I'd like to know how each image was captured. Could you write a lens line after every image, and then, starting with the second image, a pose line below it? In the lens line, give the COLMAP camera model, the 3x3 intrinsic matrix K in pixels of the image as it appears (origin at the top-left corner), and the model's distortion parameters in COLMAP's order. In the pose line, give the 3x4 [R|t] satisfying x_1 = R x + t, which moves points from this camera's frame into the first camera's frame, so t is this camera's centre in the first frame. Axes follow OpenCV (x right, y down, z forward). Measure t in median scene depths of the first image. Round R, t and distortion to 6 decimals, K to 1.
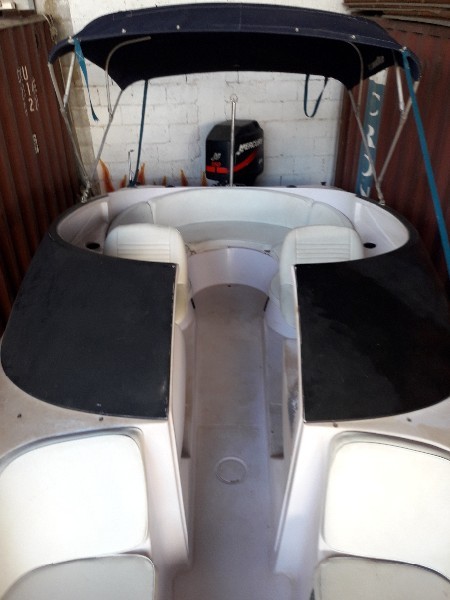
lens RADIAL K [[497.6, 0, 222.8], [0, 497.6, 300.6], [0, 0, 1]] dist [0.098620, -0.165388]
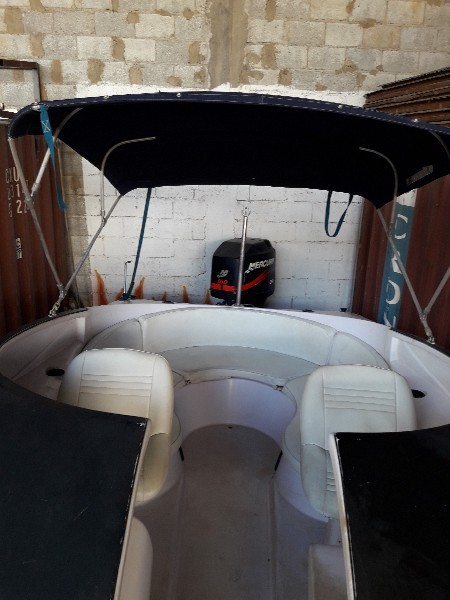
lens RADIAL K [[497.6, 0, 222.8], [0, 497.6, 300.6], [0, 0, 1]] dist [0.098620, -0.165388]
pose [[0.998385, 0.055630, -0.011562, -0.000514], [-0.056796, 0.971314, -0.230917, -0.038632], [-0.001615, 0.231201, 0.972905, 0.160698]]
